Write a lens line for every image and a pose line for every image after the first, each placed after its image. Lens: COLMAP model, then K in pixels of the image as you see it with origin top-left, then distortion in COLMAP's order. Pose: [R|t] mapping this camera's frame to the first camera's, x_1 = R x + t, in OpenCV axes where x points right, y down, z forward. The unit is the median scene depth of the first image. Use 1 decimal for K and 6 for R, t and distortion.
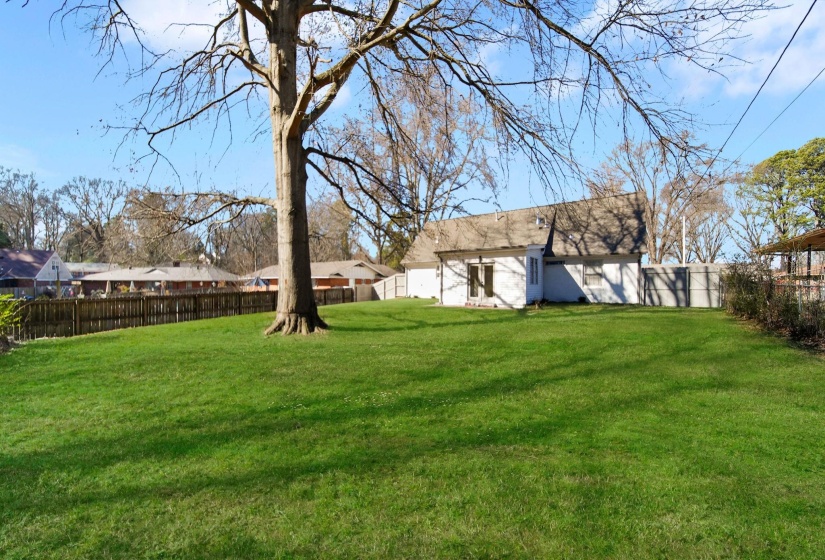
lens RADIAL K [[303.5, 0, 408.1], [0, 303.5, 282.1], [0, 0, 1]] dist [-0.000879, -0.000062]
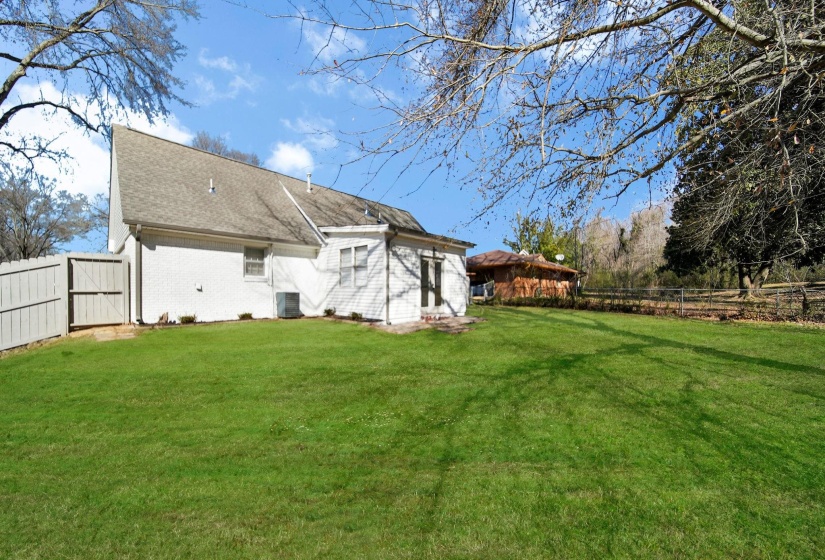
lens RADIAL K [[291.7, 0, 412.1], [0, 291.7, 294.7], [0, 0, 1]] dist [-0.001250, -0.000173]
pose [[0.104827, -0.028290, 0.994088, -0.427665], [-0.014023, 0.999454, 0.029921, 0.002717], [-0.994392, -0.017076, 0.104374, 0.962033]]
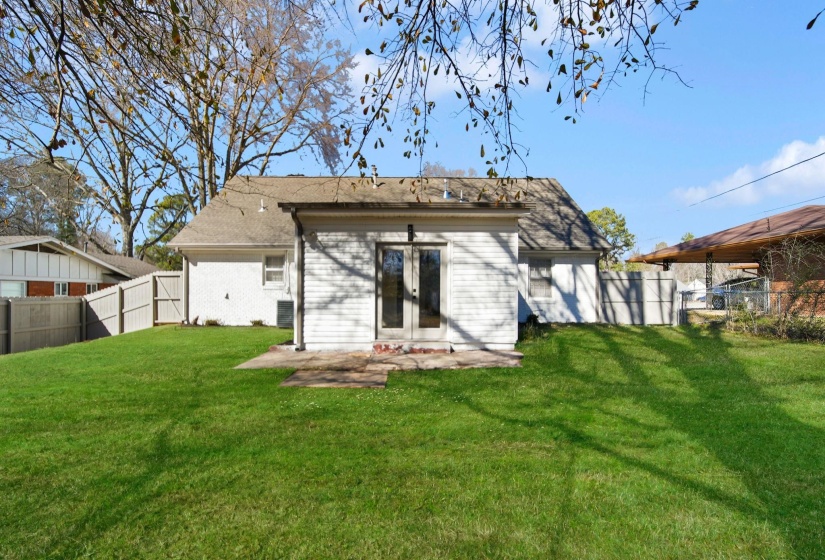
lens RADIAL K [[304.4, 0, 415.7], [0, 304.4, 293.9], [0, 0, 1]] dist [-0.000360, 0.000011]
pose [[0.806393, -0.002621, 0.591375, 0.003618], [-0.001921, 0.999973, 0.007051, 0.002346], [-0.591377, -0.006822, 0.806366, 0.655991]]
